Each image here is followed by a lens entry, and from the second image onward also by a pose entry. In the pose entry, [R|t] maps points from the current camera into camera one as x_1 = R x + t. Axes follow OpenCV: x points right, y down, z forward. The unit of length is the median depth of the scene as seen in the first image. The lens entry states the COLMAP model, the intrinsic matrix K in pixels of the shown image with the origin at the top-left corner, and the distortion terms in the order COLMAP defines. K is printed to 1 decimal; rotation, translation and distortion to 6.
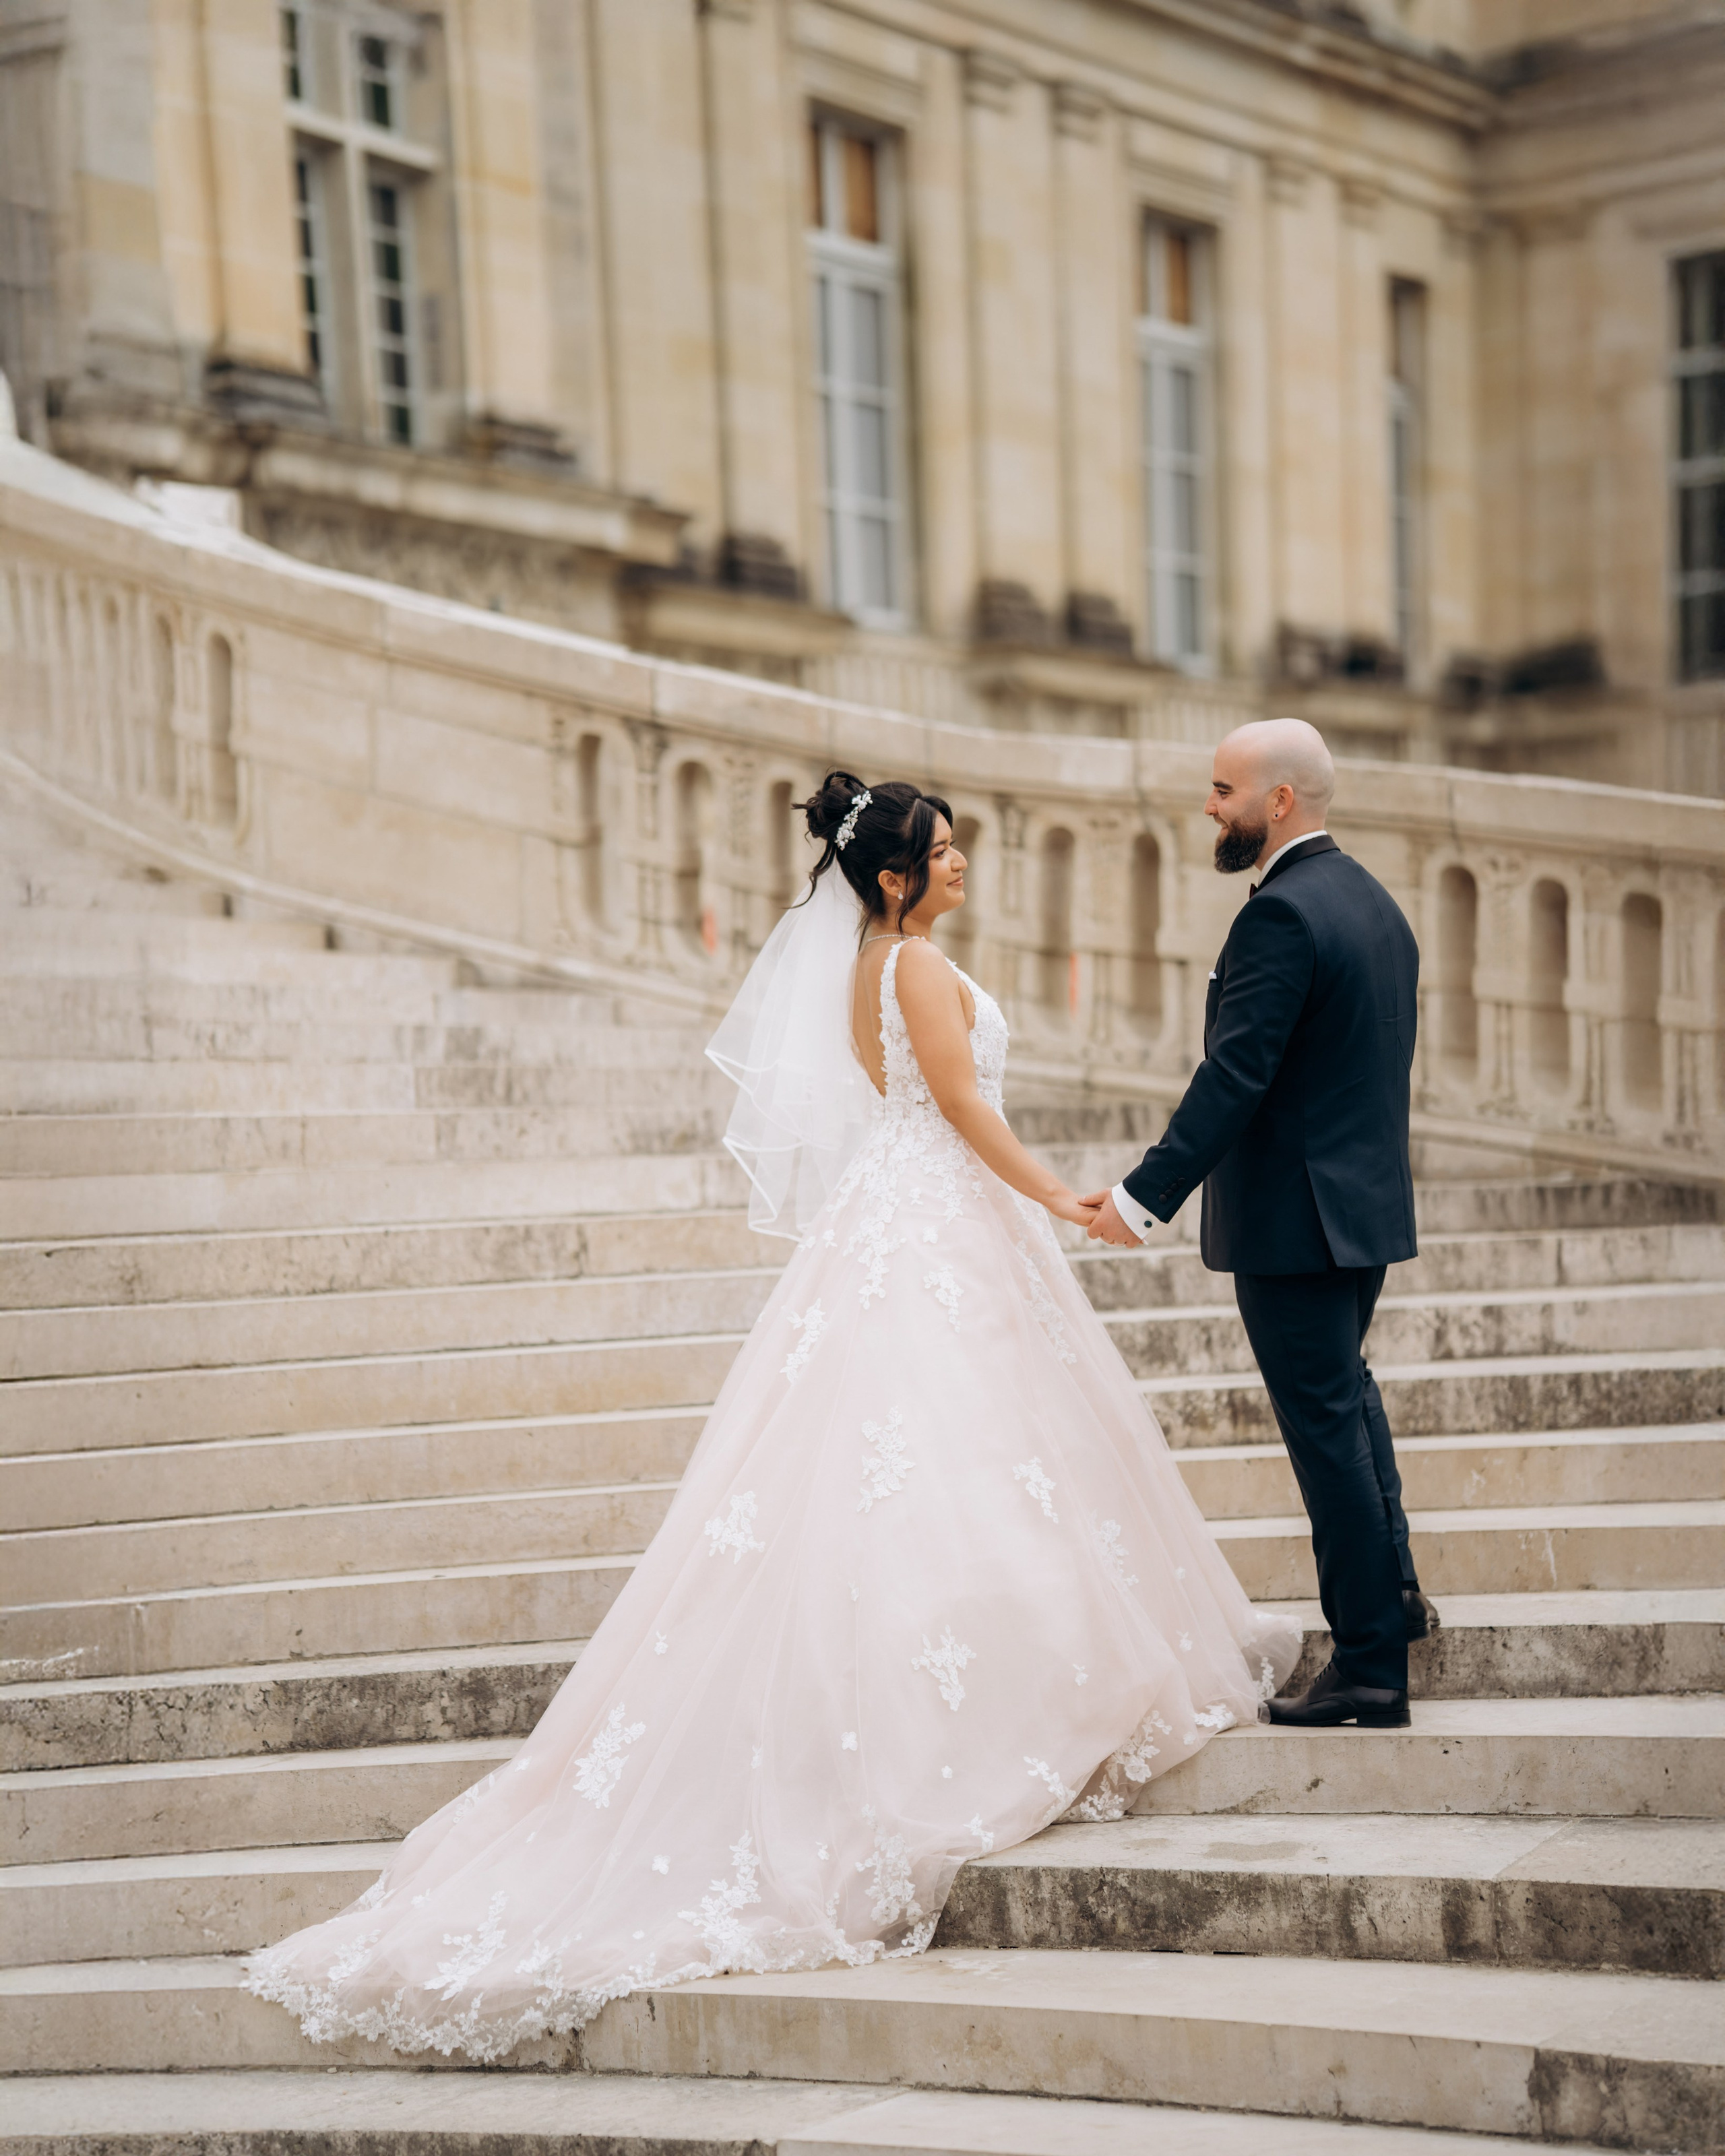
lens RADIAL K [[5218.7, 0, 862.5], [0, 5218.7, 1078.0], [0, 0, 1]] dist [1.208568, 1.366313]
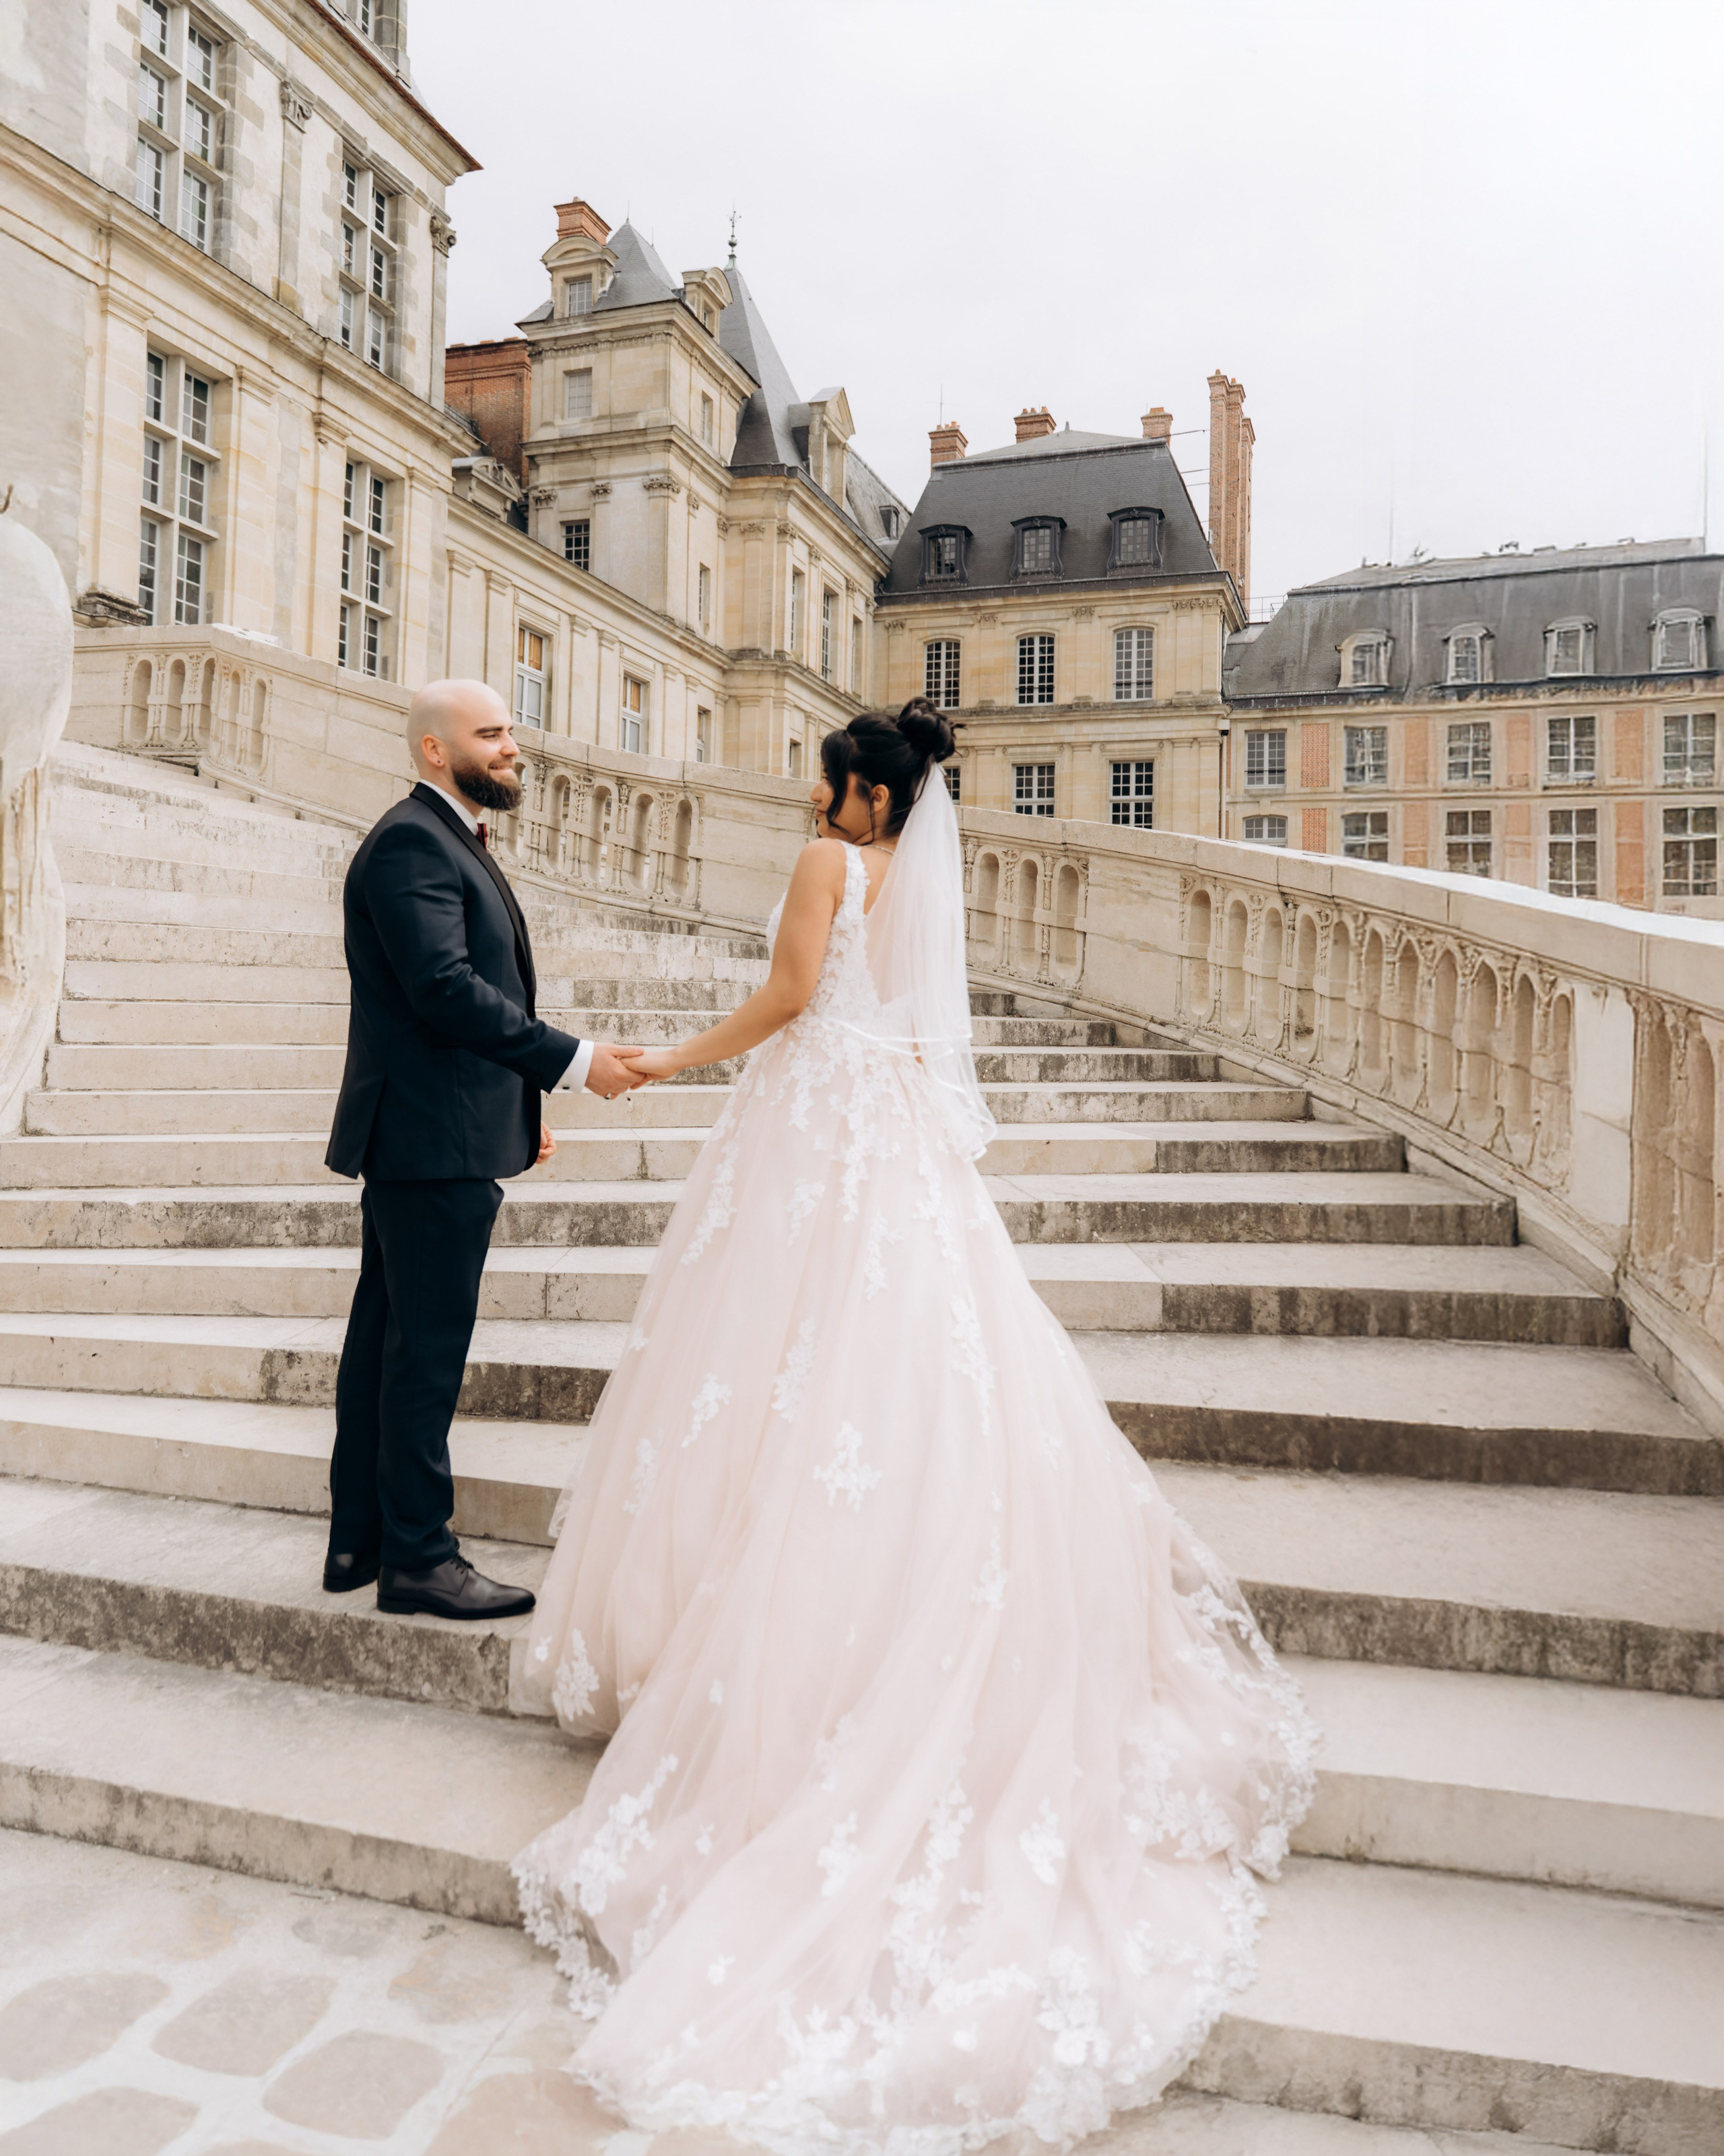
lens RADIAL K [[1544.8, 0, 844.8], [0, 1544.8, 946.4], [0, 0, 1]] dist [0.028751, -0.006873]
pose [[0.973818, 0.076118, 0.214208, -0.016368], [-0.073414, 0.997090, -0.020563, 0.023877], [-0.215150, 0.004299, 0.976572, 0.362172]]
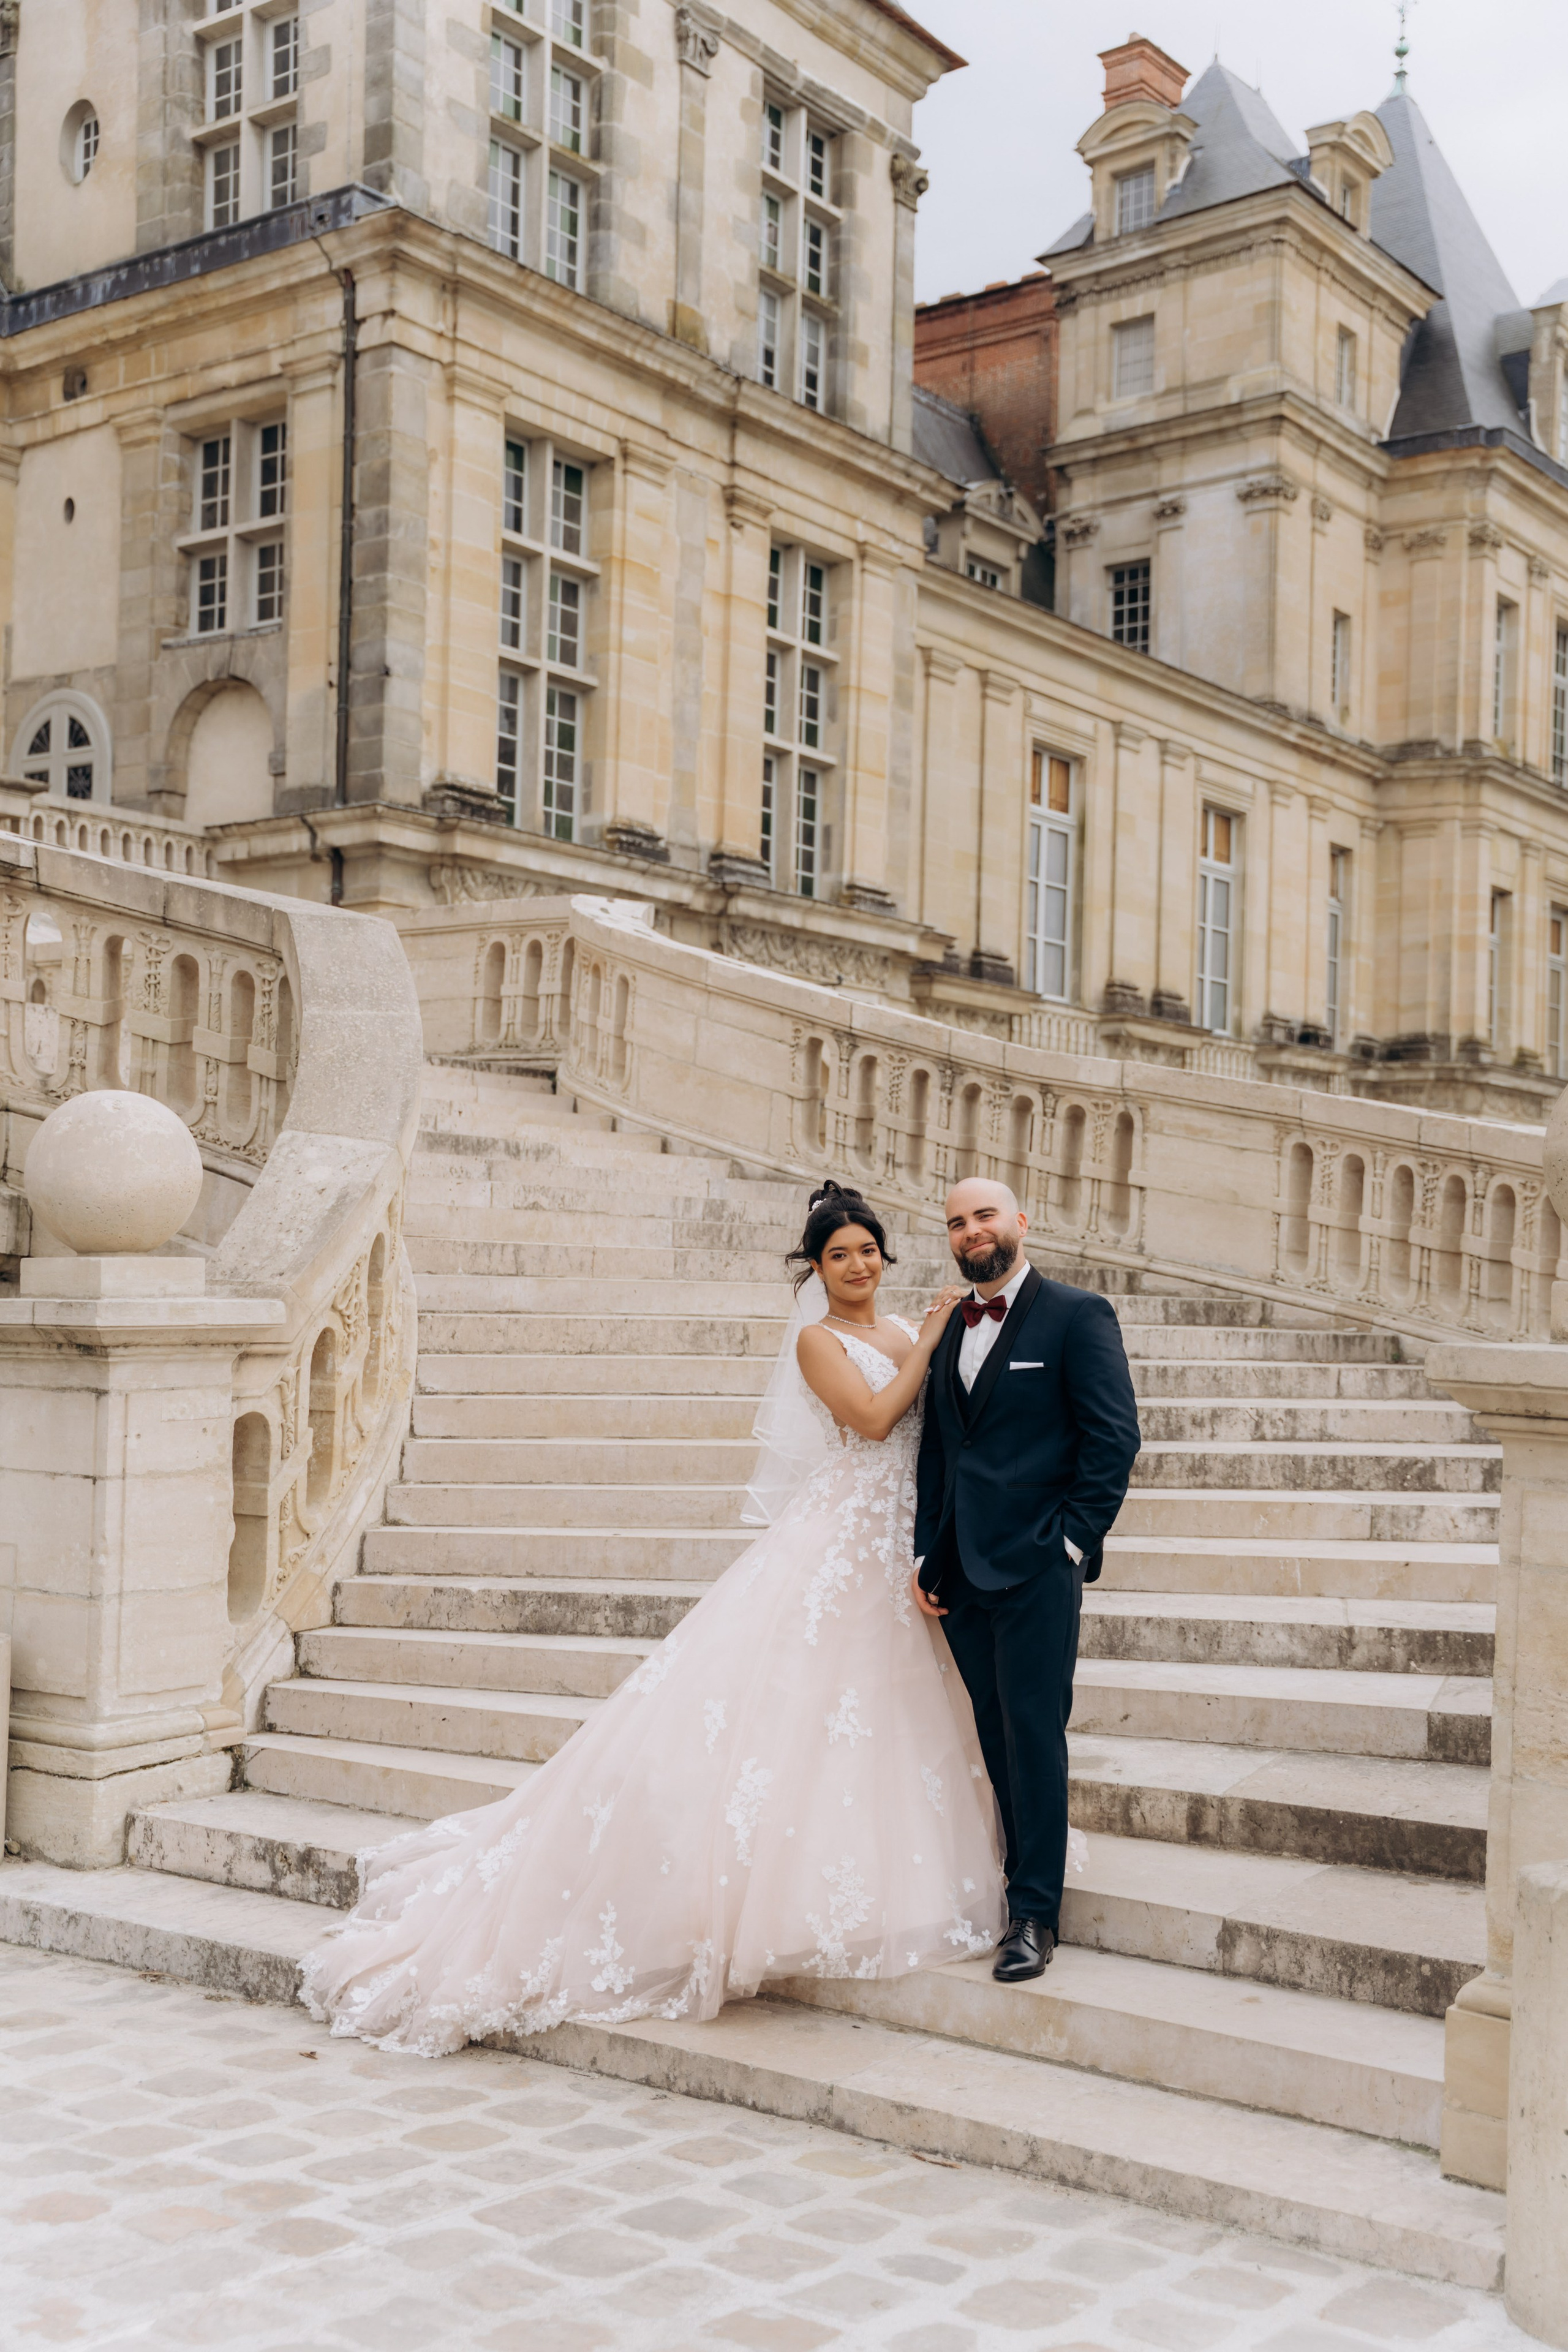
lens RADIAL K [[2608.4, 0, 784.0], [0, 2608.4, 1176.0], [0, 0, 1]] dist [0.135450, 0.035989]
pose [[0.992336, 0.063645, -0.105914, 0.035942], [-0.065523, 0.997748, -0.014349, -0.006437], [0.104762, 0.021179, 0.994272, 0.138348]]
